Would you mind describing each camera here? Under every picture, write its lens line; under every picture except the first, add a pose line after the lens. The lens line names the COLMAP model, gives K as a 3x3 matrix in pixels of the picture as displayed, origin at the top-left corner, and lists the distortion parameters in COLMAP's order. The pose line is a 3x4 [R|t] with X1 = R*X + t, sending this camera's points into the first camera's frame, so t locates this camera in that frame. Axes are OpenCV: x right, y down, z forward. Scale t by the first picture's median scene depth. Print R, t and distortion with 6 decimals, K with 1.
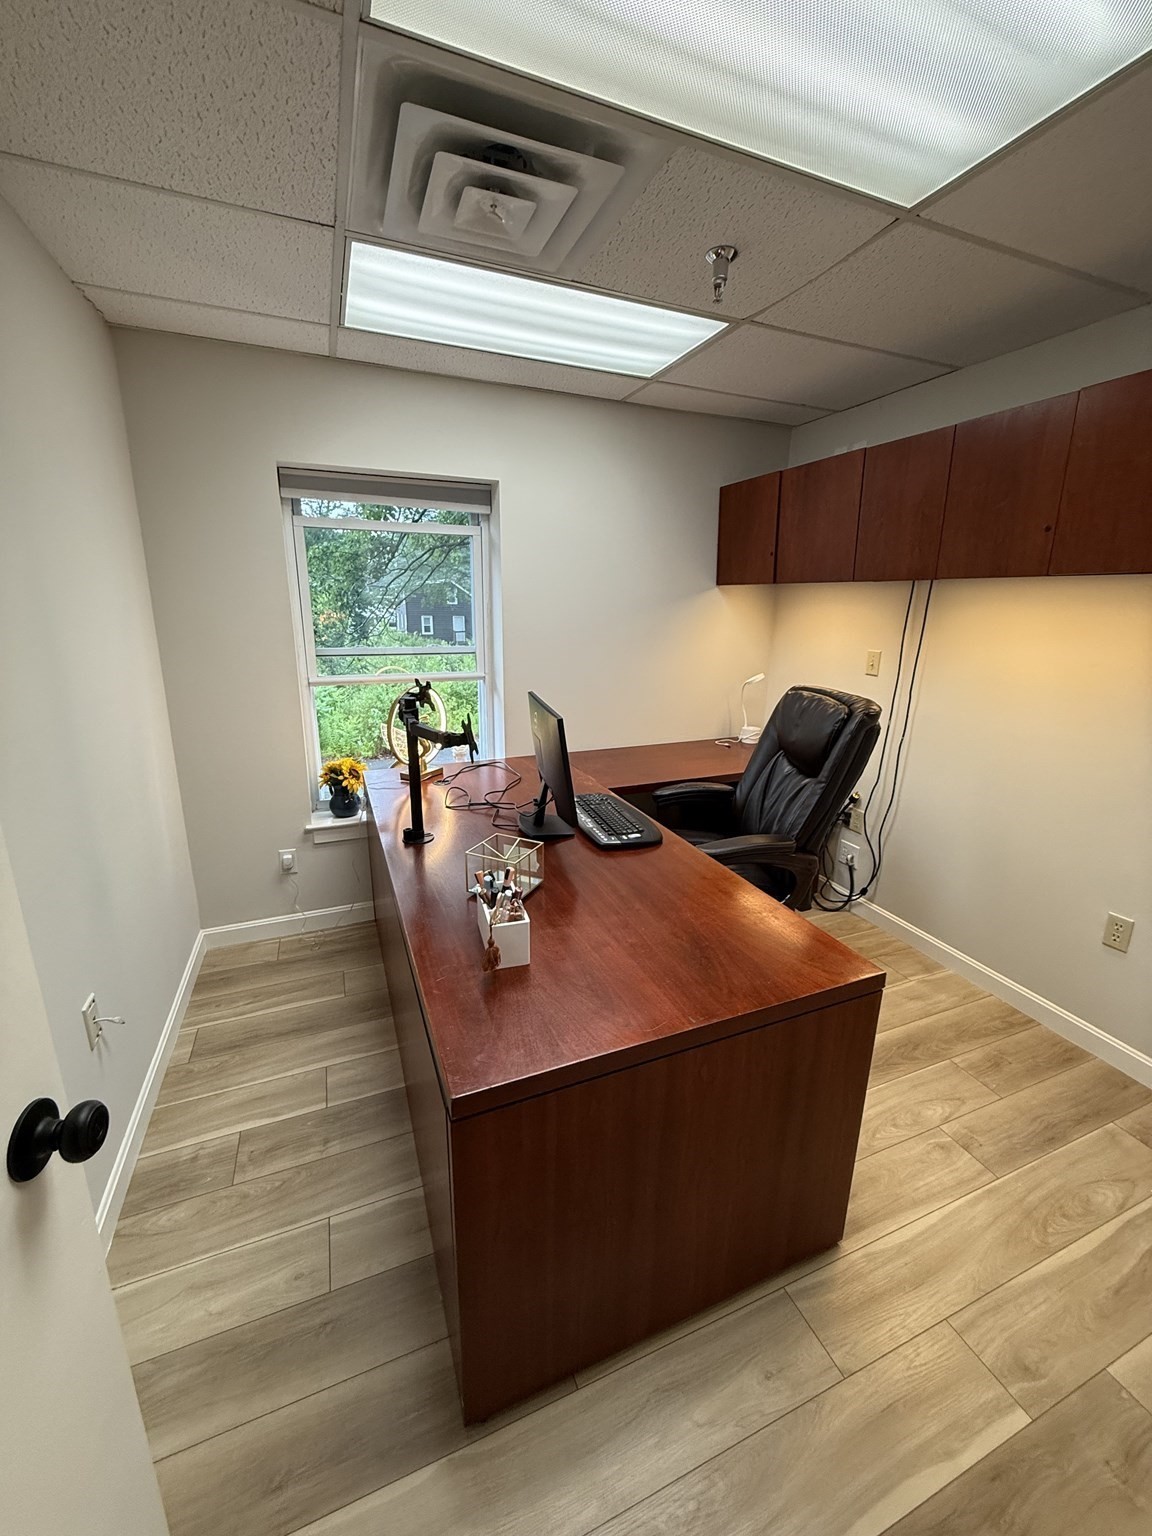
lens RADIAL K [[608.5, 0, 578.8], [0, 608.5, 759.1], [0, 0, 1]] dist [-0.002974, 0.000141]
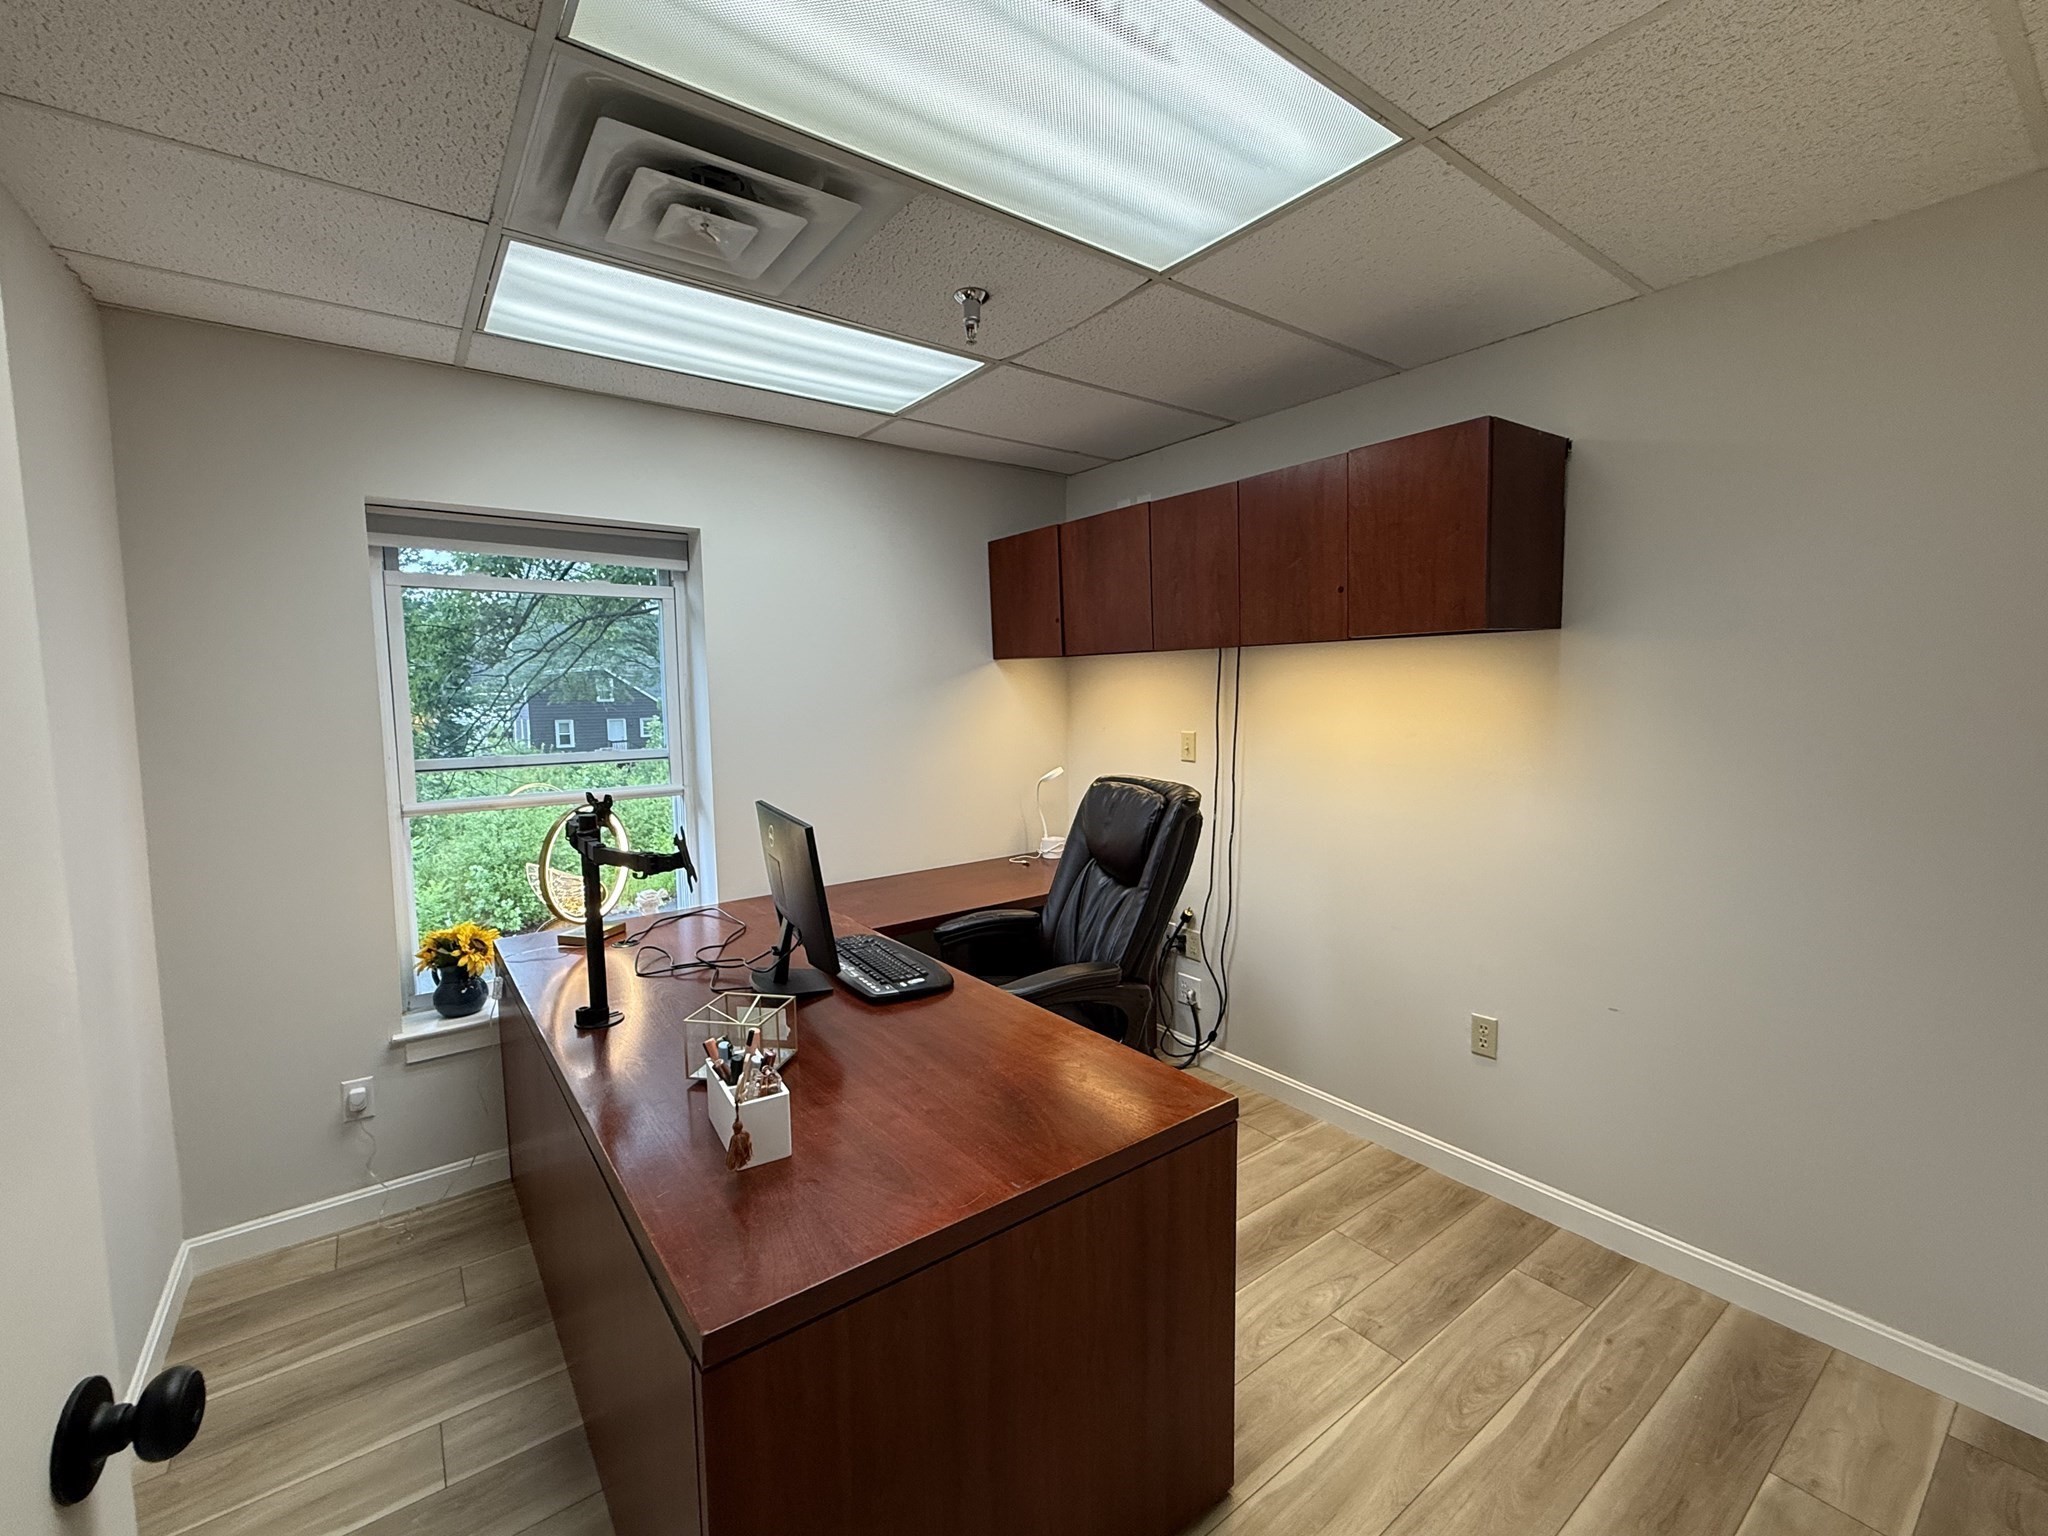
lens RADIAL K [[866.9, 0, 1027.9], [0, 866.9, 761.2], [0, 0, 1]] dist [-0.003082, 0.000005]
pose [[0.966836, -0.047336, 0.250972, -0.028980], [0.089579, 0.983098, -0.159667, 0.041038], [-0.239172, 0.176854, 0.954735, -0.089363]]
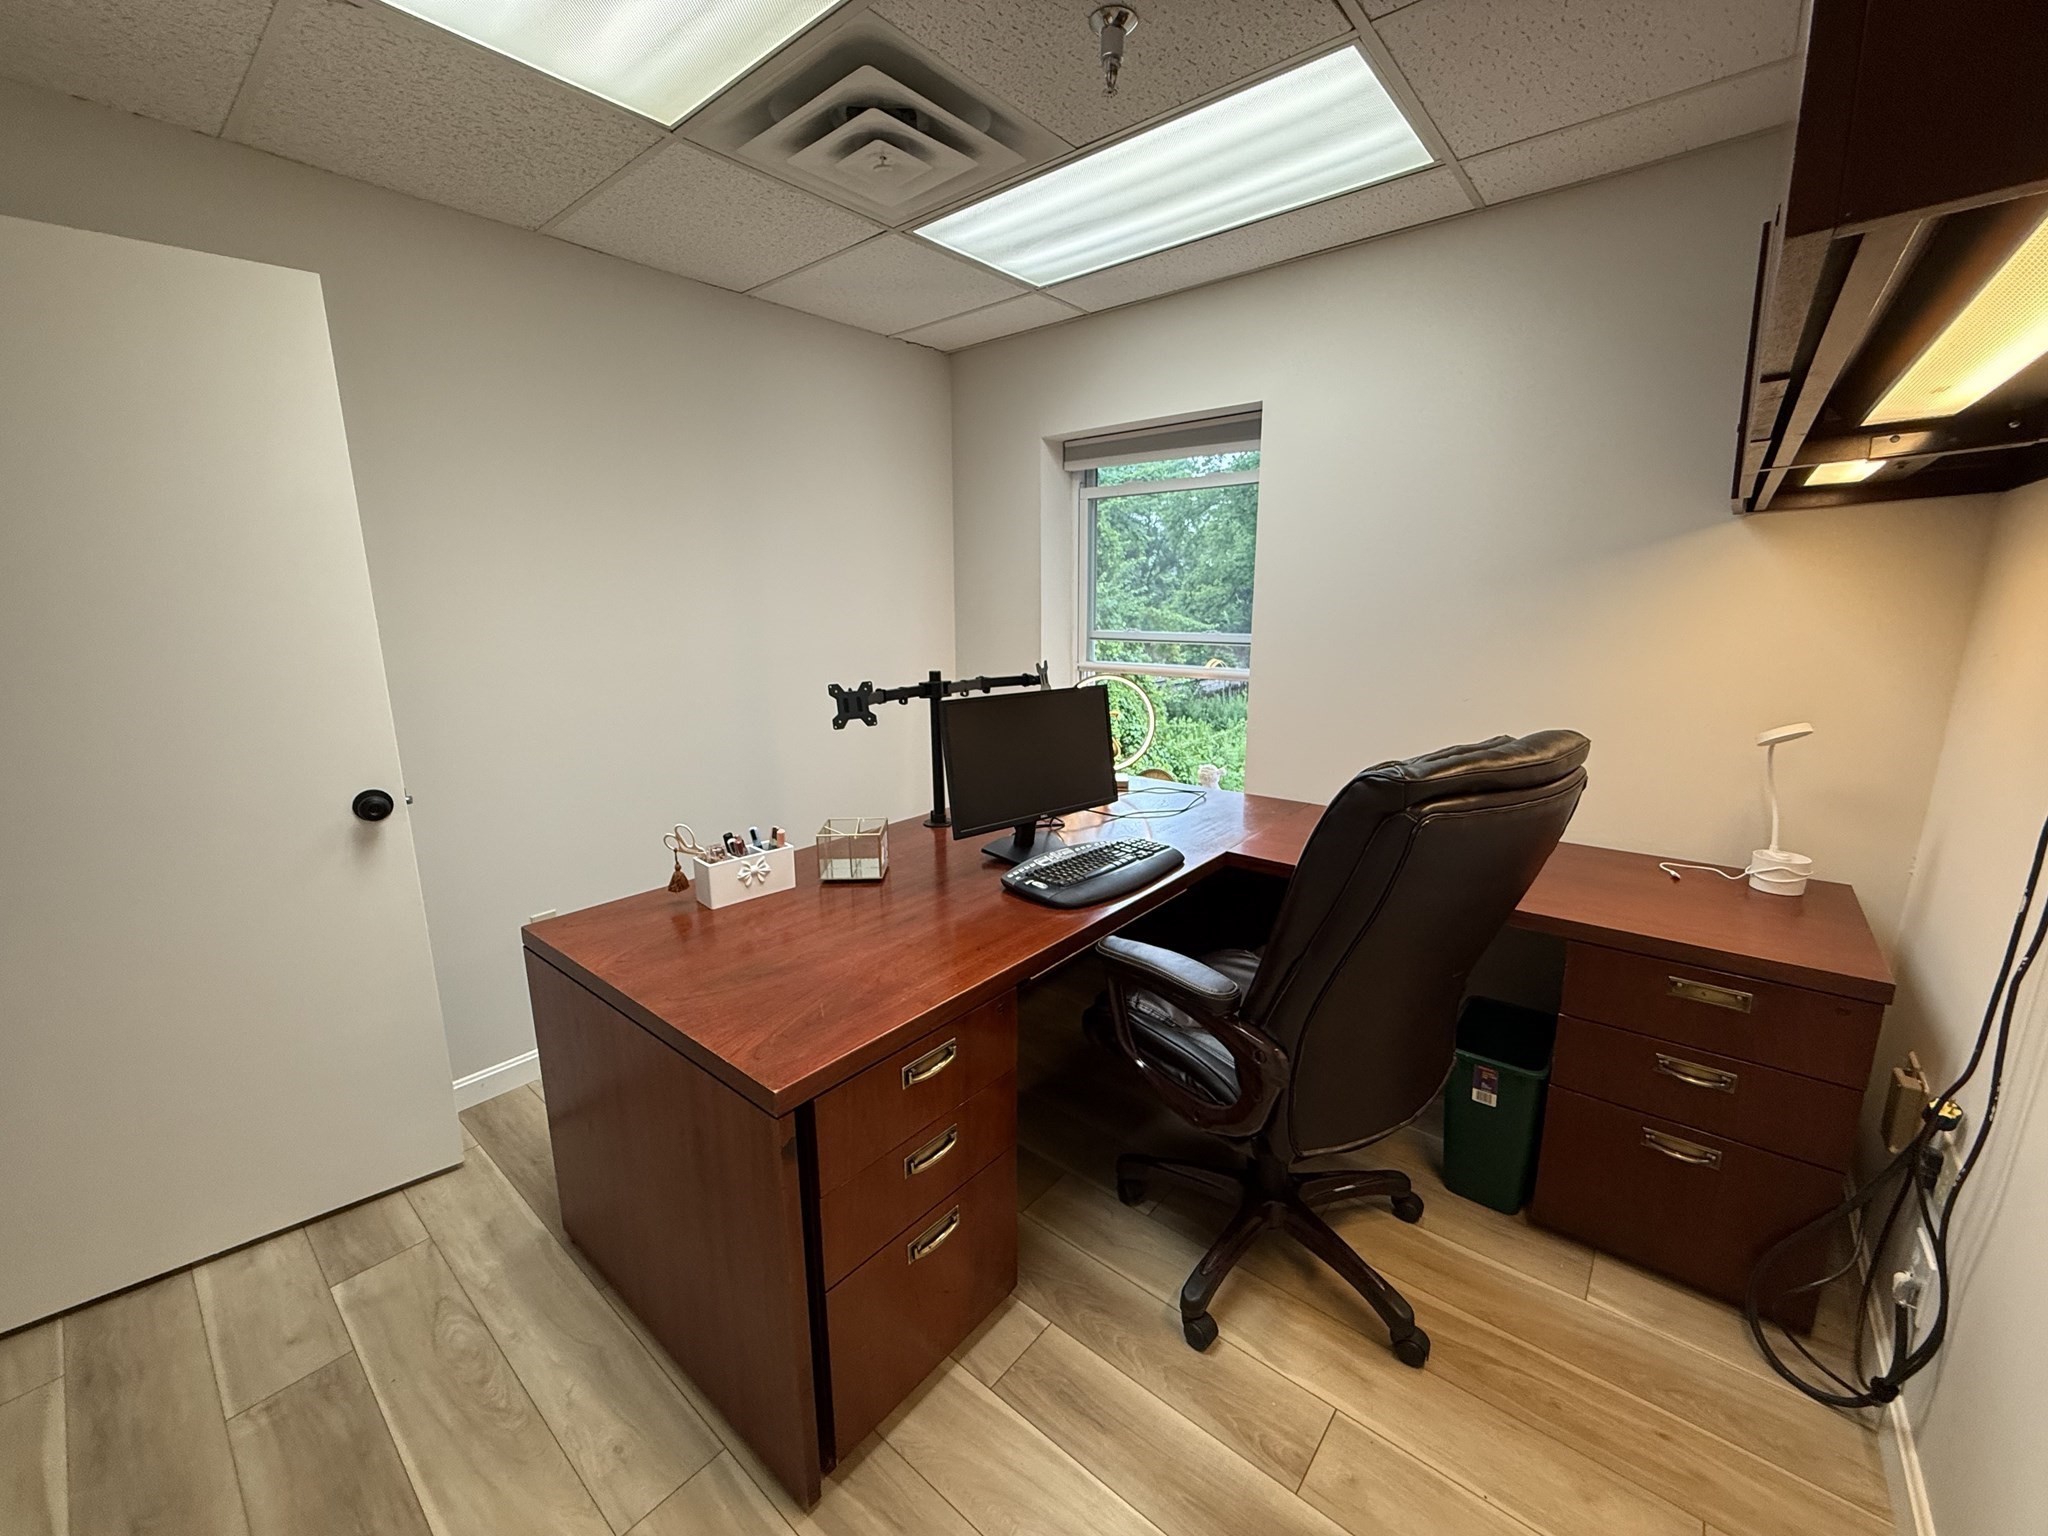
lens RADIAL K [[816.9, 0, 1024.0], [0, 816.9, 768.0], [0, 0, 1]] dist [0.000426, 0.000157]
pose [[0.463857, 0.167726, -0.869888, 0.848743], [-0.211788, 0.974437, 0.074951, -0.071565], [0.860223, 0.149465, 0.487522, 0.474232]]
